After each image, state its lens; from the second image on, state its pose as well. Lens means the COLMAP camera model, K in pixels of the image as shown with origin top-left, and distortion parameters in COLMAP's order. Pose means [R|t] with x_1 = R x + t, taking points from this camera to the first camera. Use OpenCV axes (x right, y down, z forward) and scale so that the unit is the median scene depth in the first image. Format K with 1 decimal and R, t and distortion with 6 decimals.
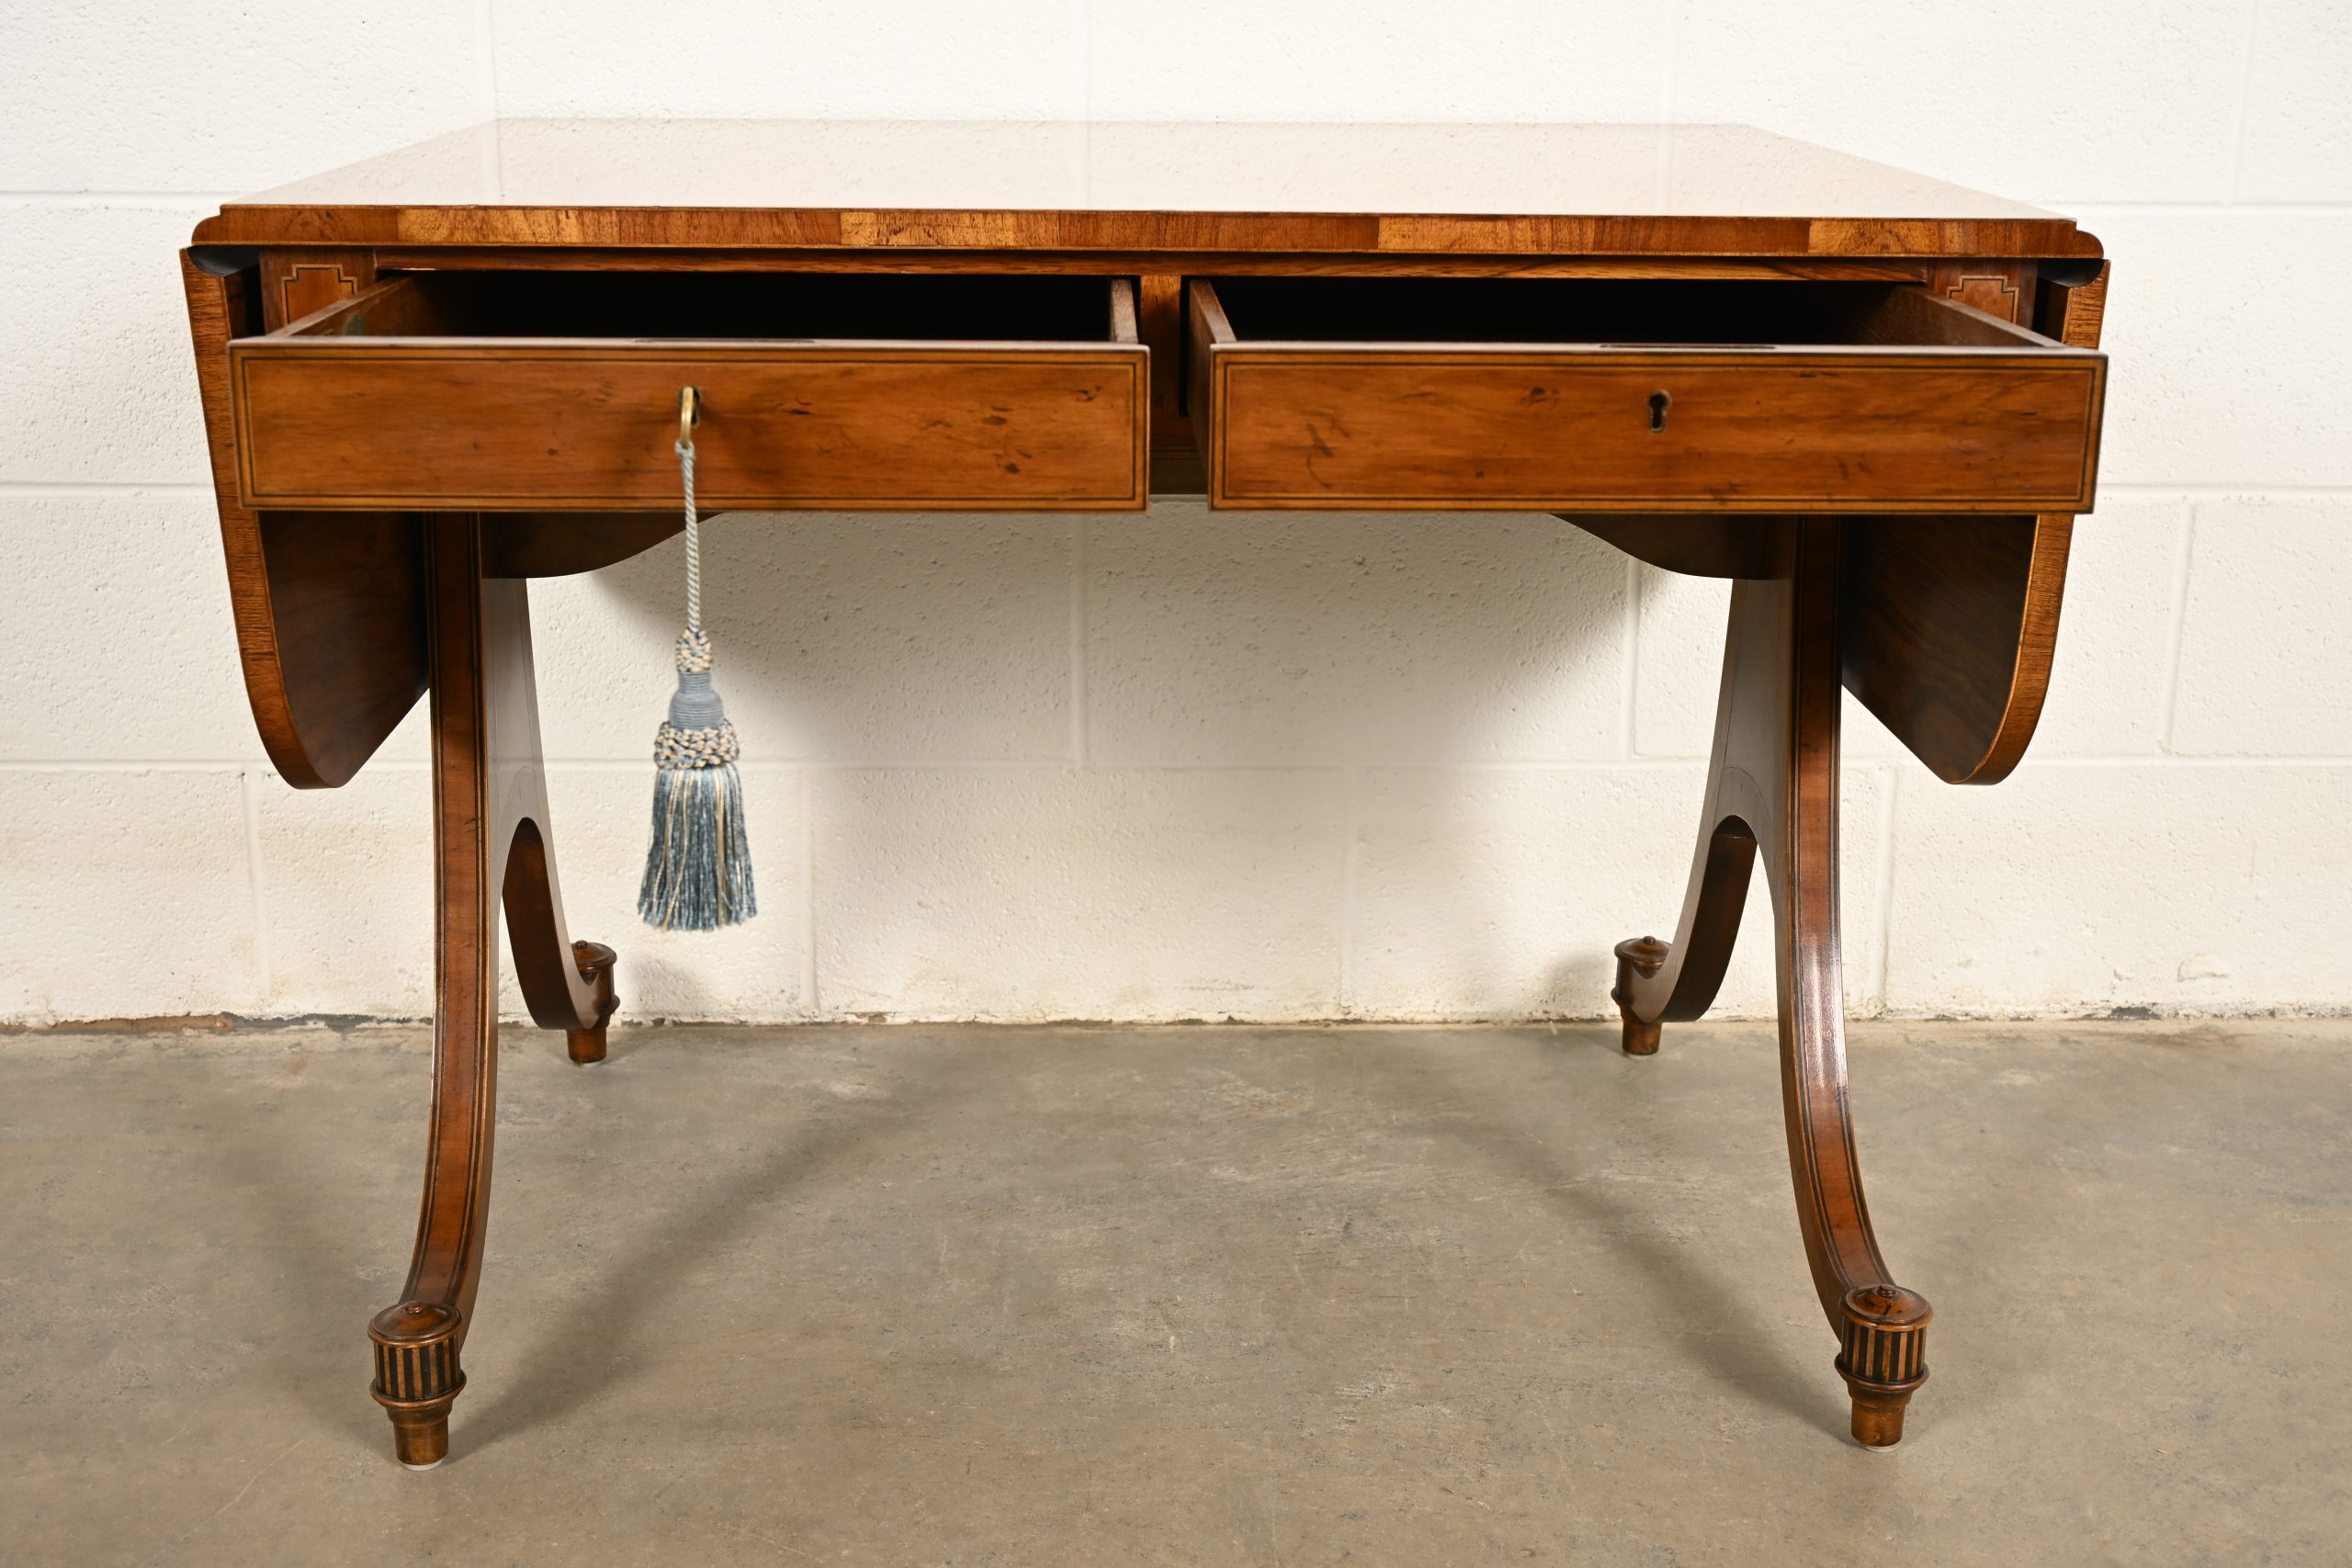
lens RADIAL K [[2872.1, 0, 1184.7], [0, 2872.1, 784.9], [0, 0, 1]] dist [0.000397, -0.004445]
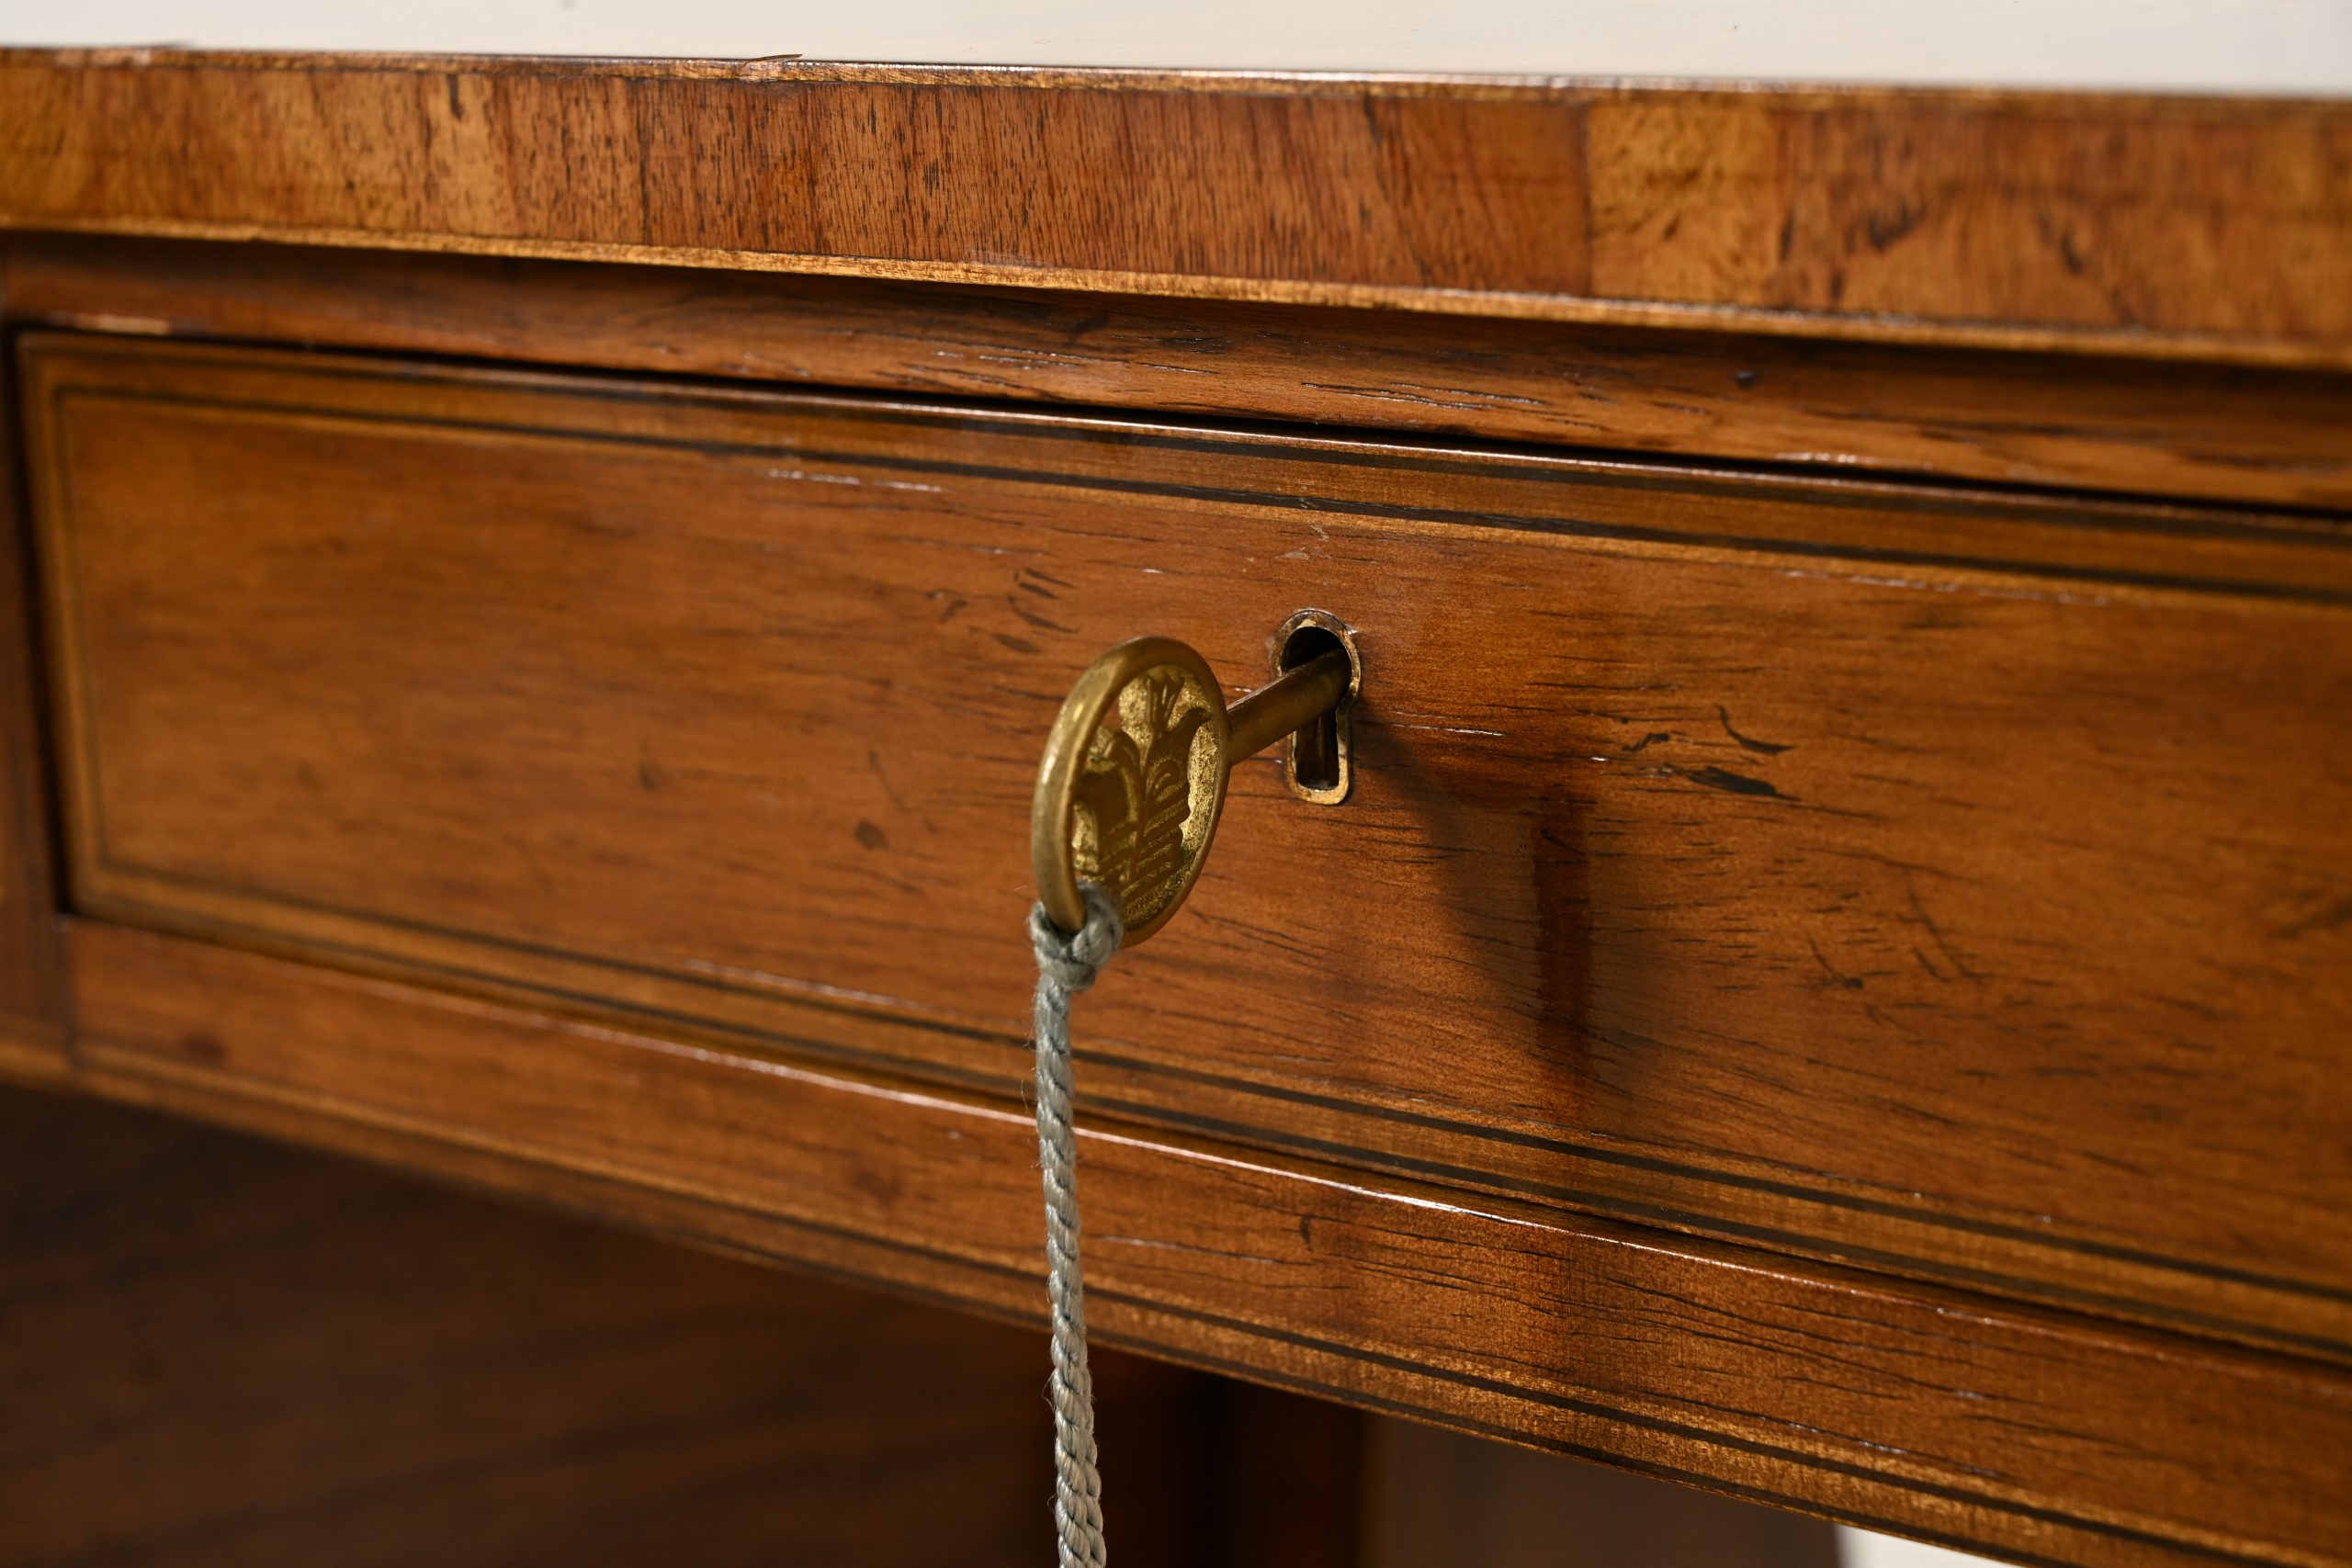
lens RADIAL K [[4541.8, 0, 1169.5], [0, 4541.8, 784.5], [0, 0, 1]] dist [0.002642, 0.009727]
pose [[0.758257, 0.109339, -0.642721, 0.022278], [-0.131782, 0.991192, 0.013150, -0.111762], [0.638498, 0.074728, 0.765987, 0.547606]]
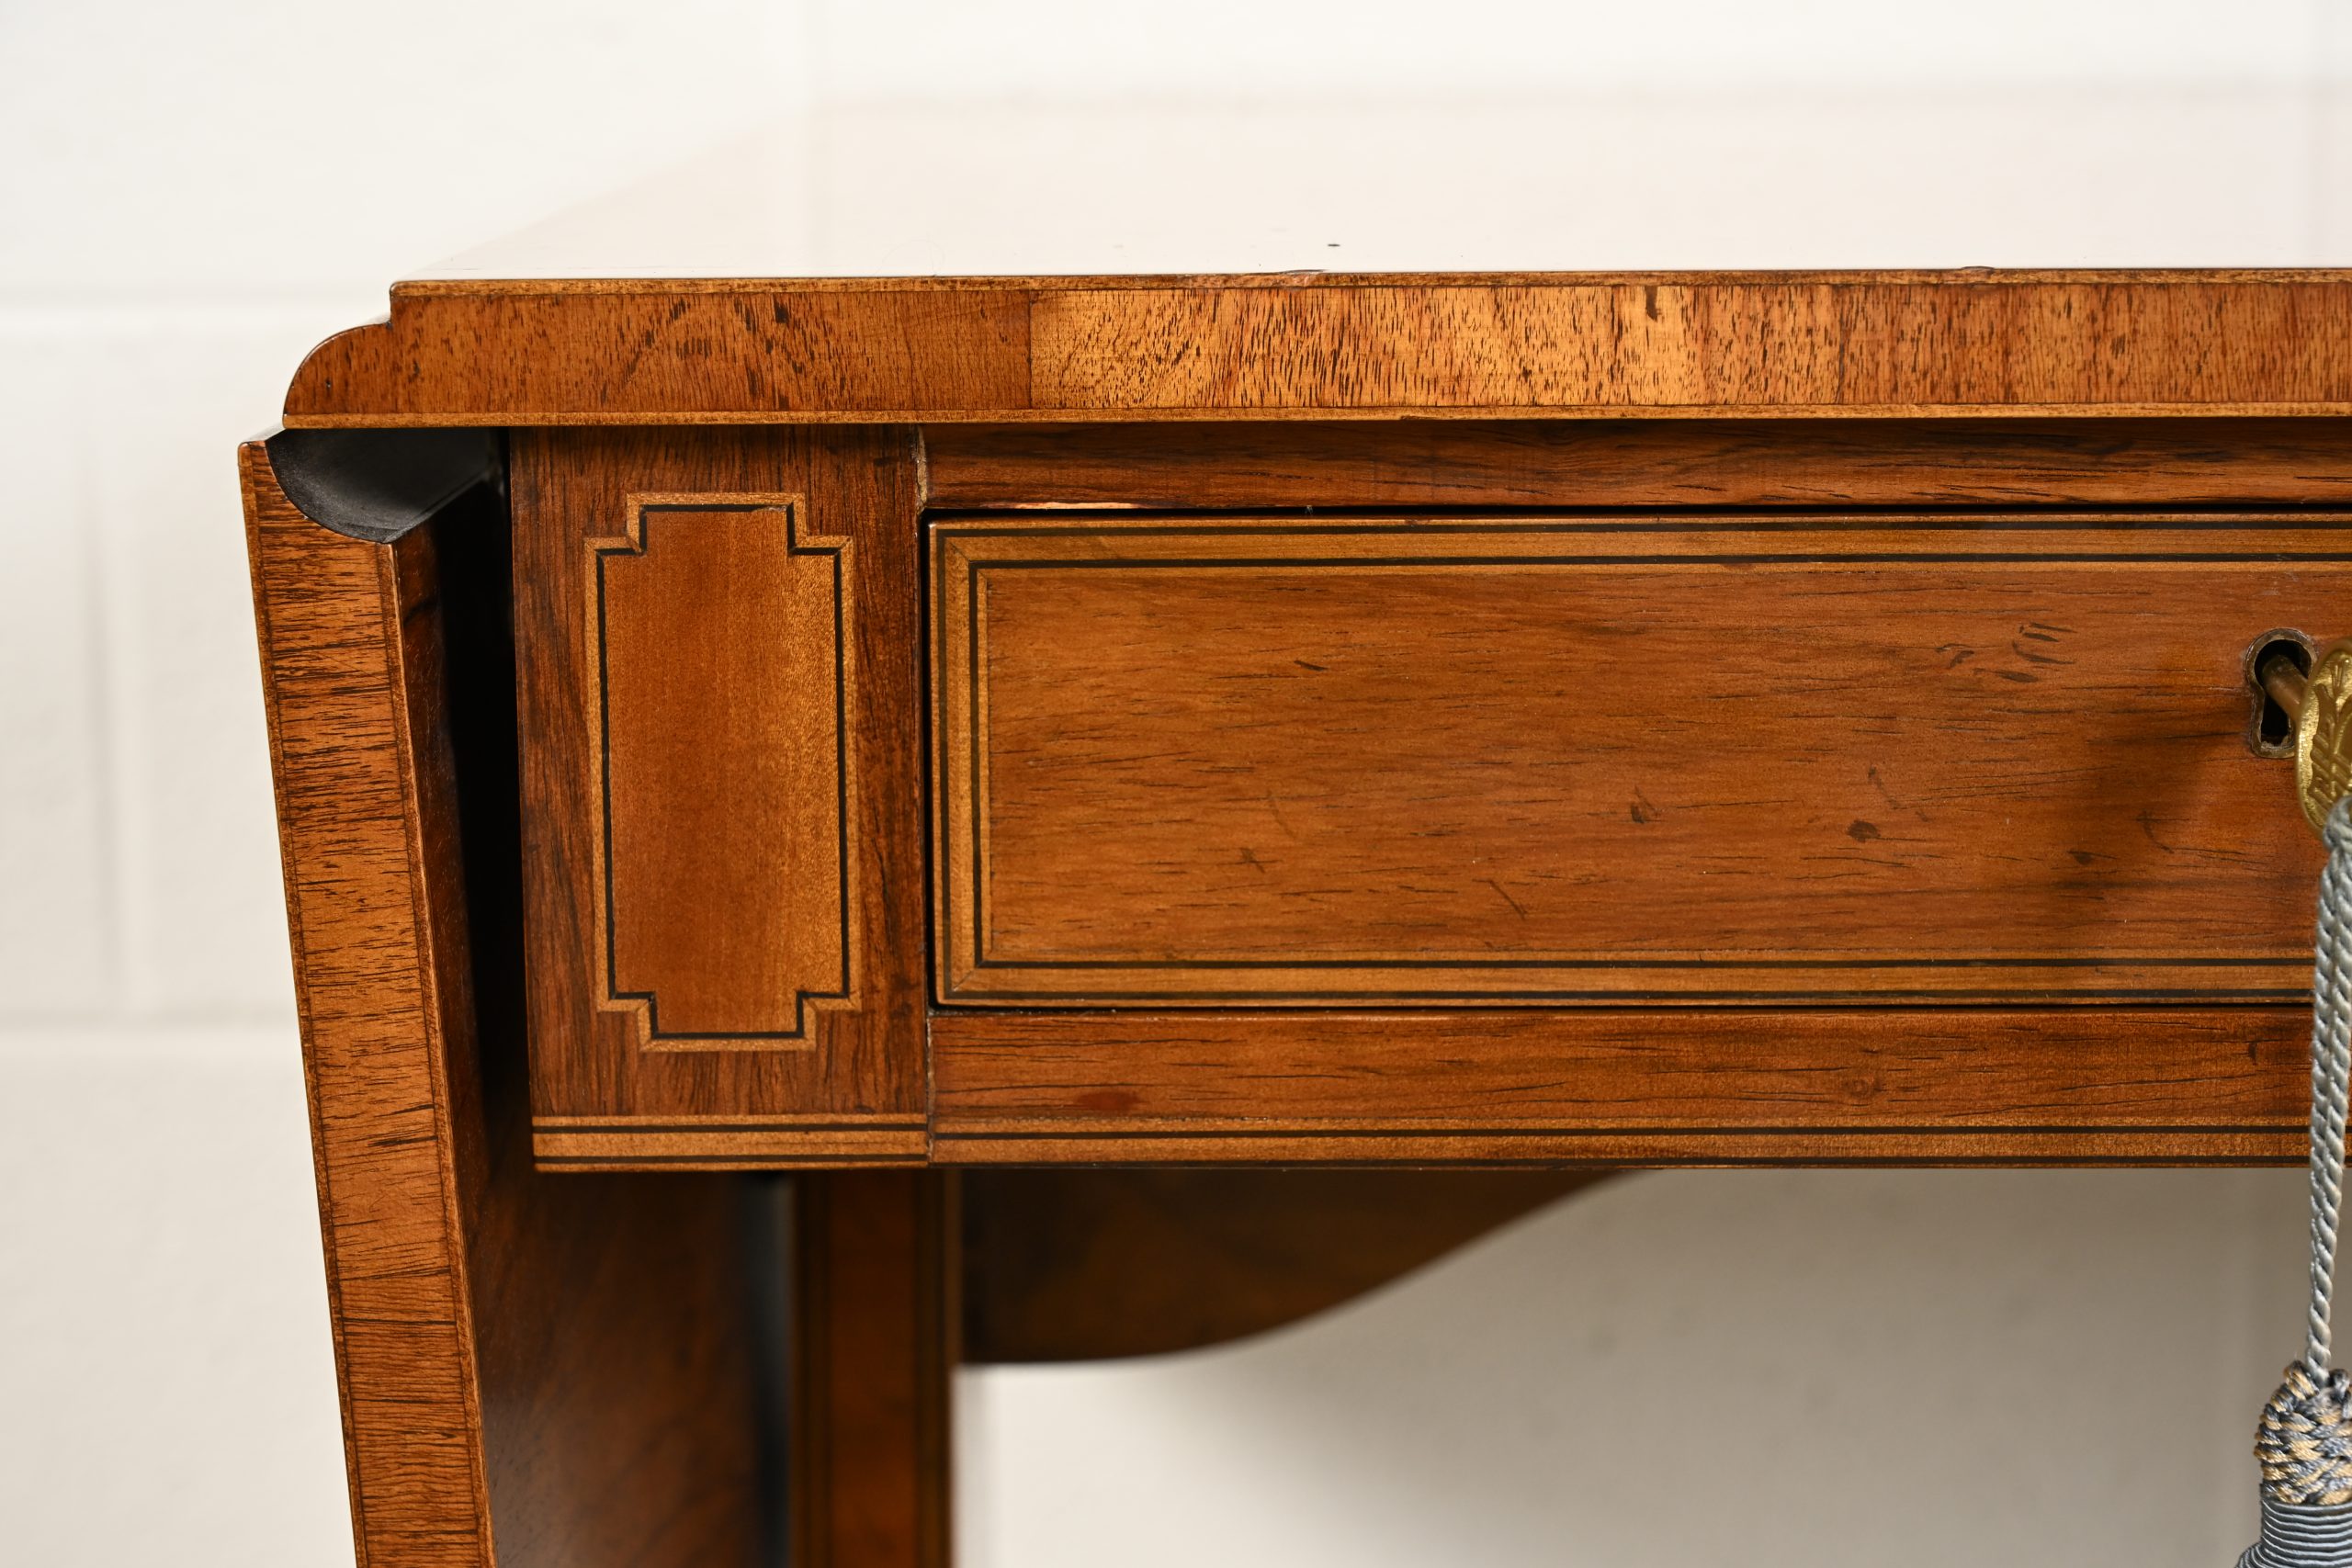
lens RADIAL K [[4541.8, 0, 1169.5], [0, 4541.8, 784.5], [0, 0, 1]] dist [0.002642, 0.009727]
pose [[0.998754, -0.007558, -0.049331, -0.165662], [0.002443, 0.994685, -0.102940, -0.075481], [0.049847, 0.102691, 0.993464, 0.397944]]
